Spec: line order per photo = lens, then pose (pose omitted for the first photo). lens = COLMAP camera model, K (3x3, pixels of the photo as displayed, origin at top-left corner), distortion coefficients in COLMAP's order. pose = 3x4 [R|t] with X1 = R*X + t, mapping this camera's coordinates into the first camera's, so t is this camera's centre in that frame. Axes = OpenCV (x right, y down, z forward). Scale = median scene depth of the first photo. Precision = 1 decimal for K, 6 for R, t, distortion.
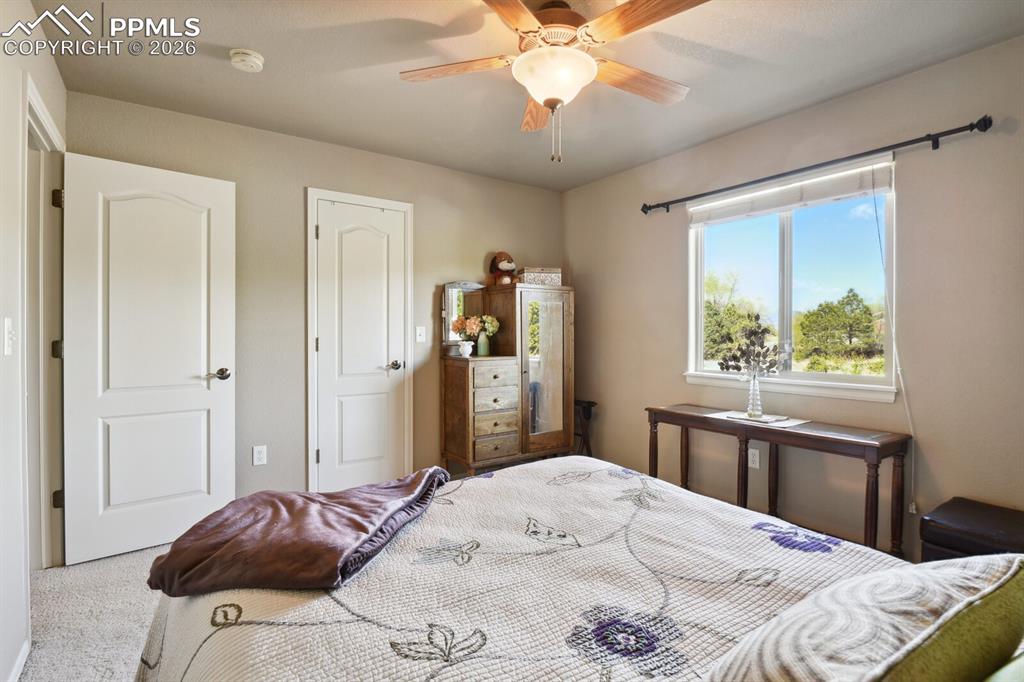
lens RADIAL K [[499.9, 0, 518.4], [0, 499.9, 340.9], [0, 0, 1]] dist [-0.005108, -0.000872]
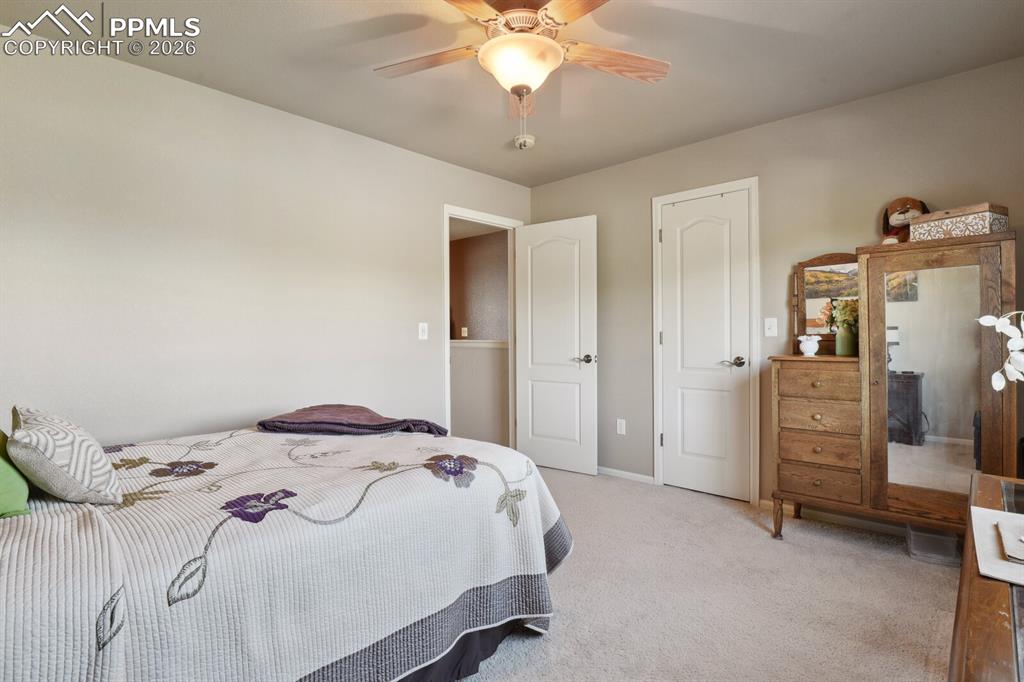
lens RADIAL K [[499.9, 0, 518.4], [0, 499.9, 340.9], [0, 0, 1]] dist [-0.005108, -0.000872]
pose [[0.206158, 0.008899, -0.978478, 0.642085], [-0.009607, 0.999929, 0.007071, 0.009243], [0.978472, 0.007942, 0.206229, 0.489724]]
